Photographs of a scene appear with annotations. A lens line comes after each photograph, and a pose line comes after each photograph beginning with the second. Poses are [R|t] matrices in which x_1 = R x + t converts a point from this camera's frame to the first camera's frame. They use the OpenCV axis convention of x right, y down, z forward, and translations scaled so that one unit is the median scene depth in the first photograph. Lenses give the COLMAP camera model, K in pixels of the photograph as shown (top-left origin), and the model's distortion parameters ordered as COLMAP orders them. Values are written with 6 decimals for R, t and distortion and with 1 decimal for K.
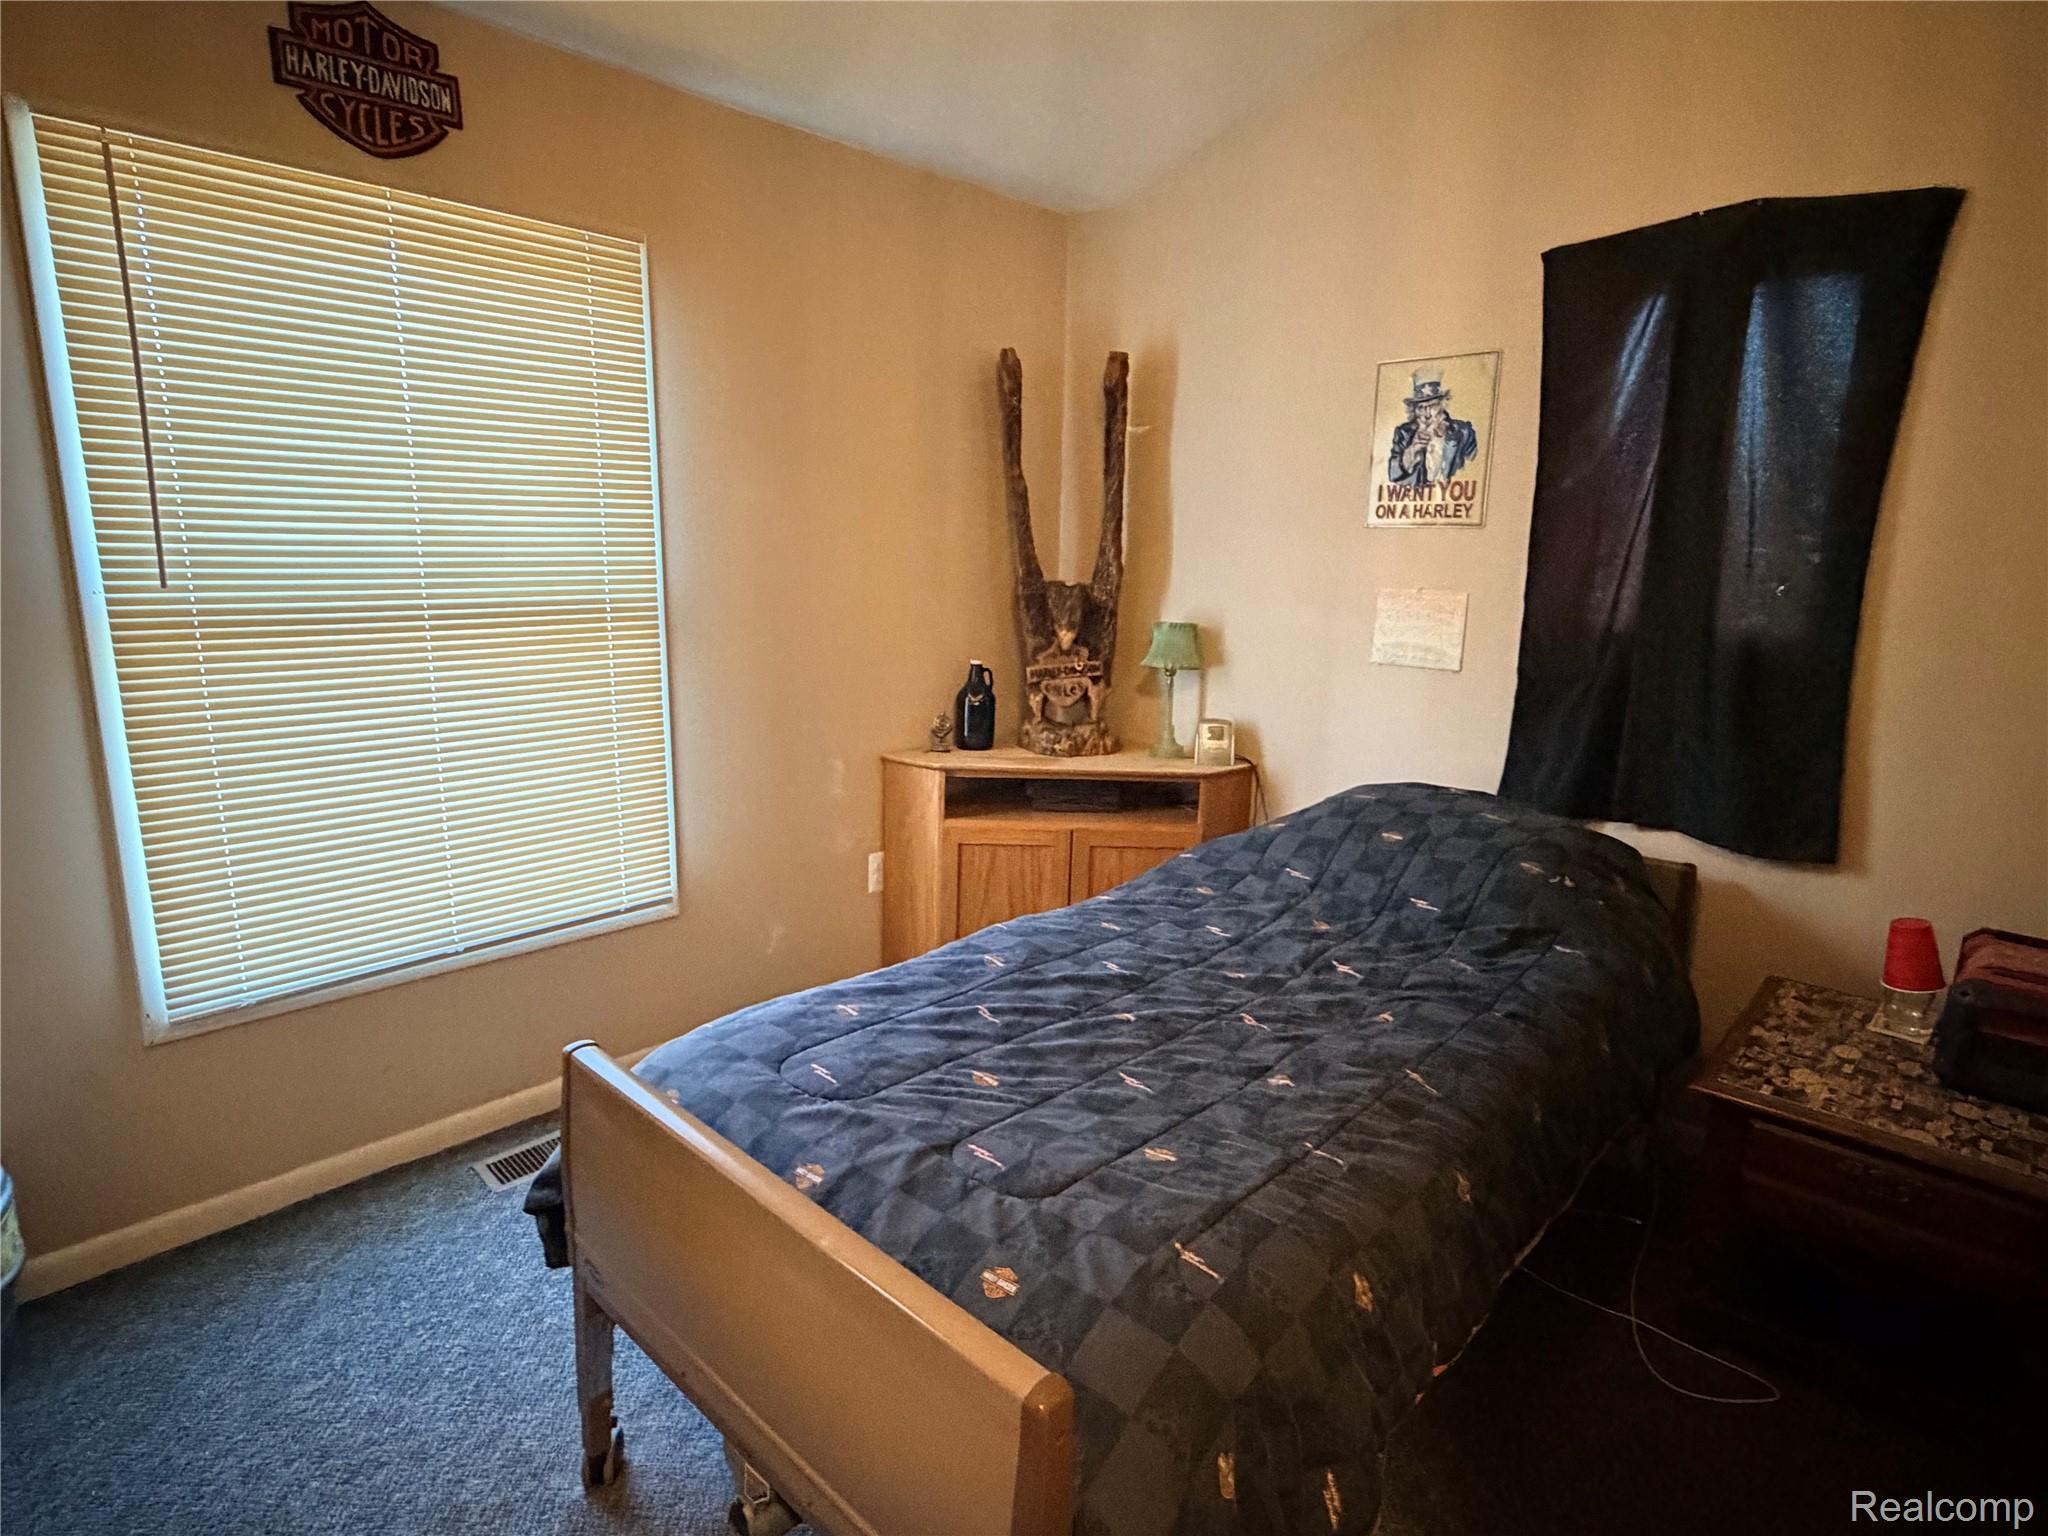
lens RADIAL K [[1094.2, 0, 1020.4], [0, 1094.2, 770.5], [0, 0, 1]] dist [0.002040, 0.000255]
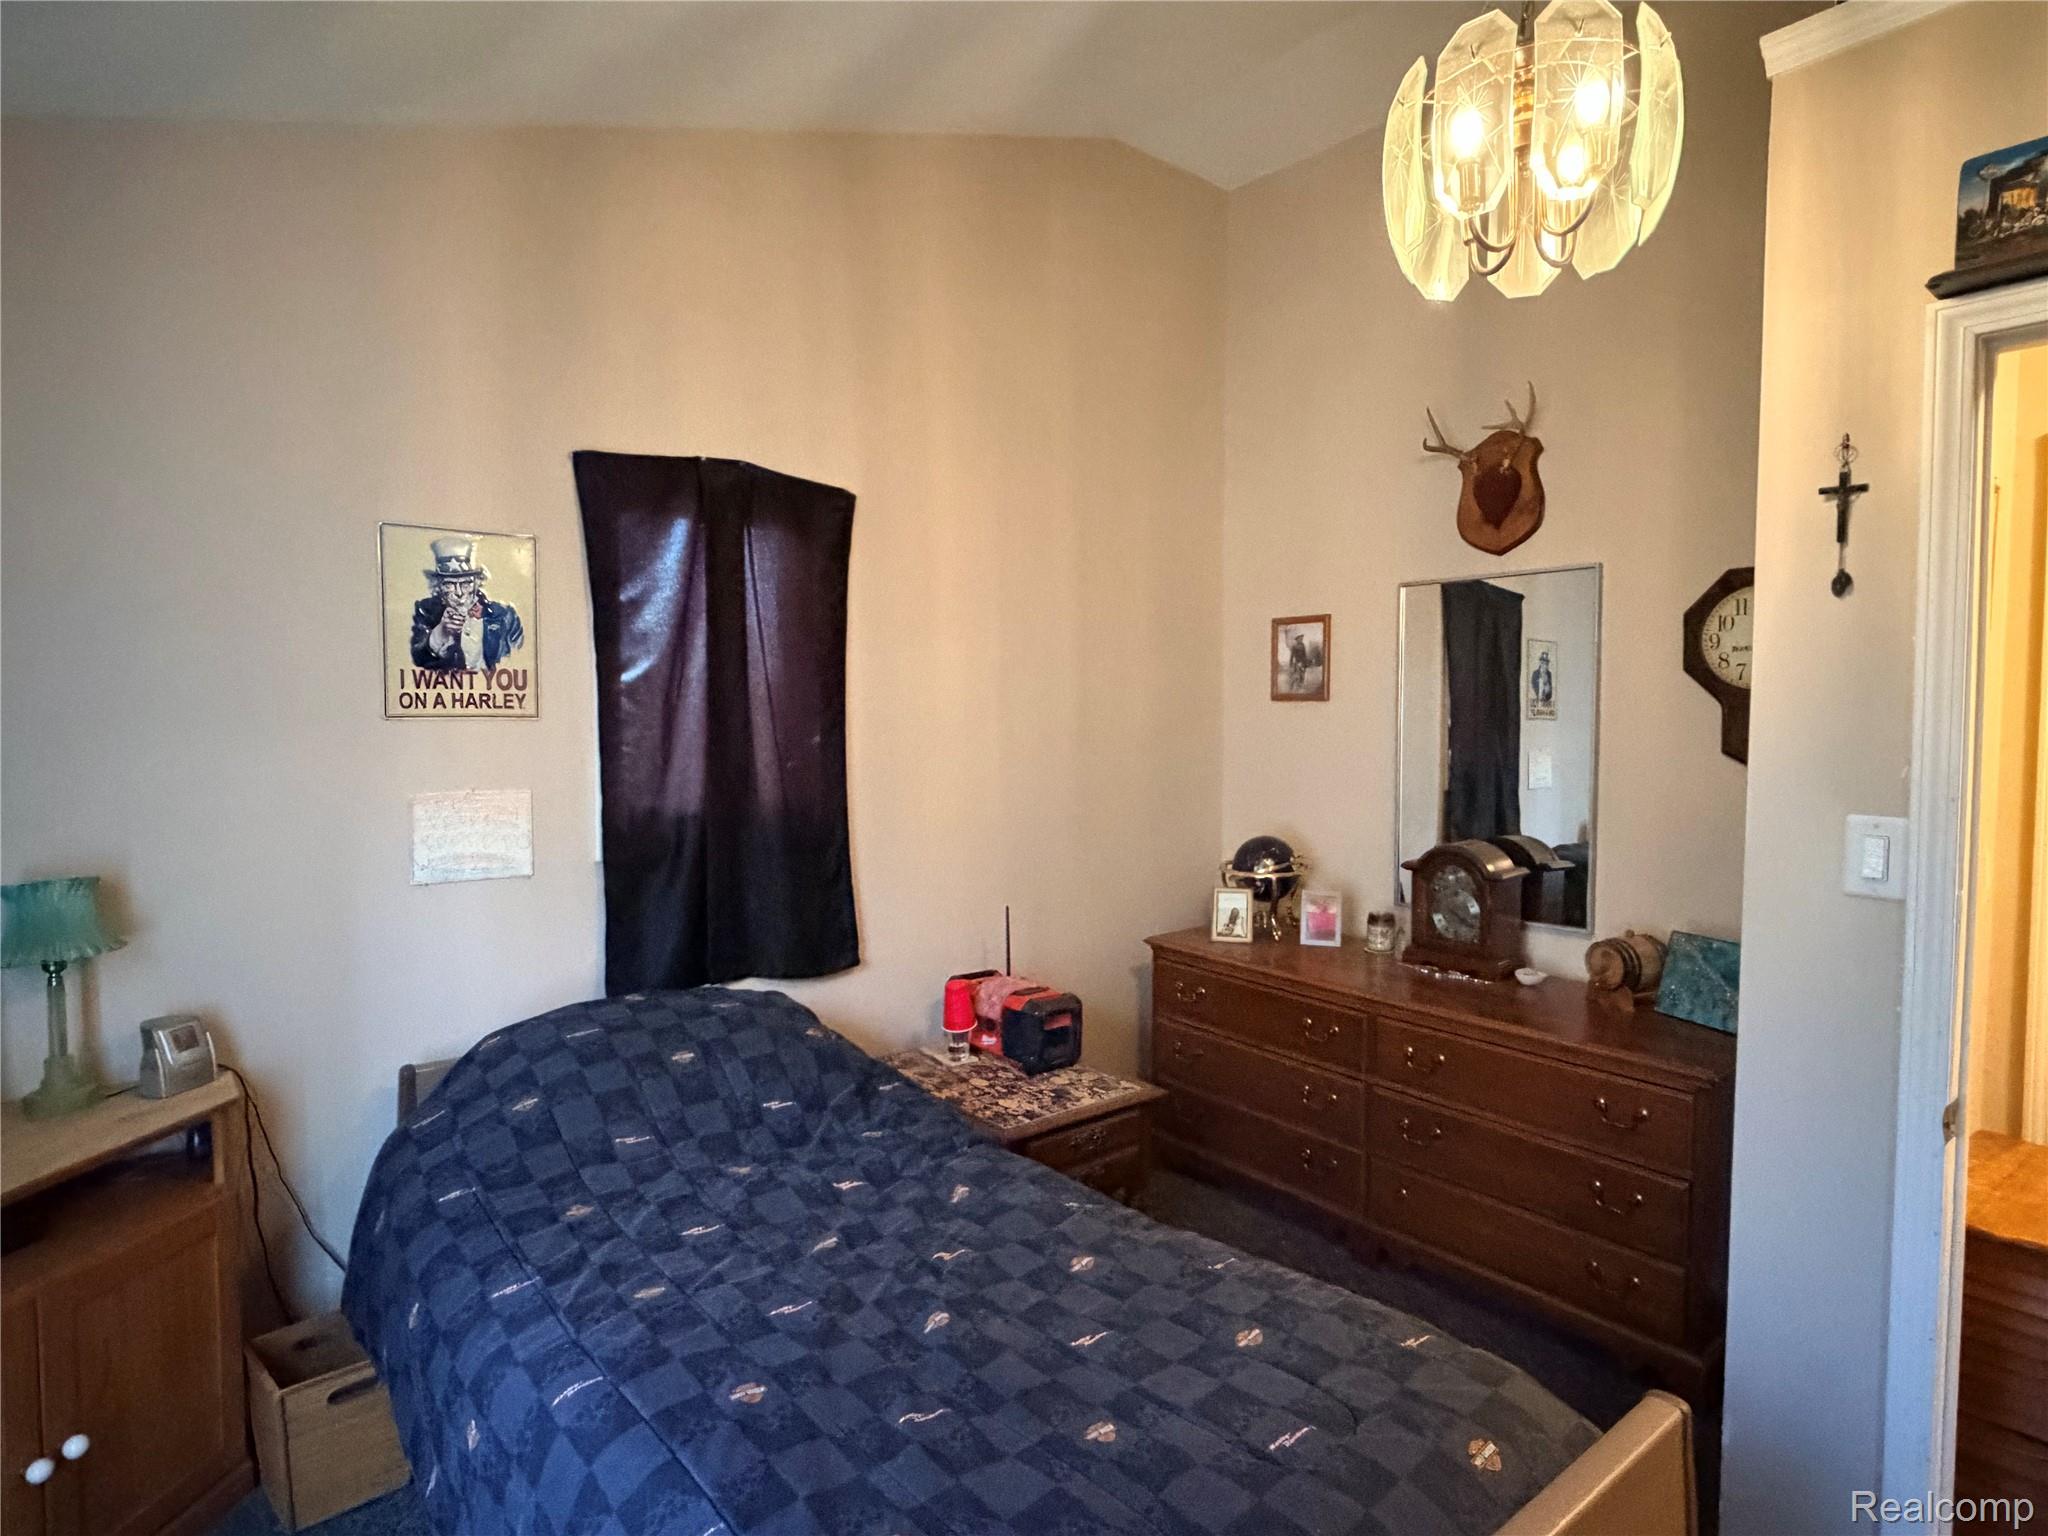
lens RADIAL K [[1110.7, 0, 1021.8], [0, 1110.7, 765.3], [0, 0, 1]] dist [-0.000293, -0.000072]
pose [[0.126029, -0.062686, 0.990044, -0.455608], [0.205324, 0.978039, 0.035789, -0.132089], [-0.970546, 0.198770, 0.136132, 0.478109]]
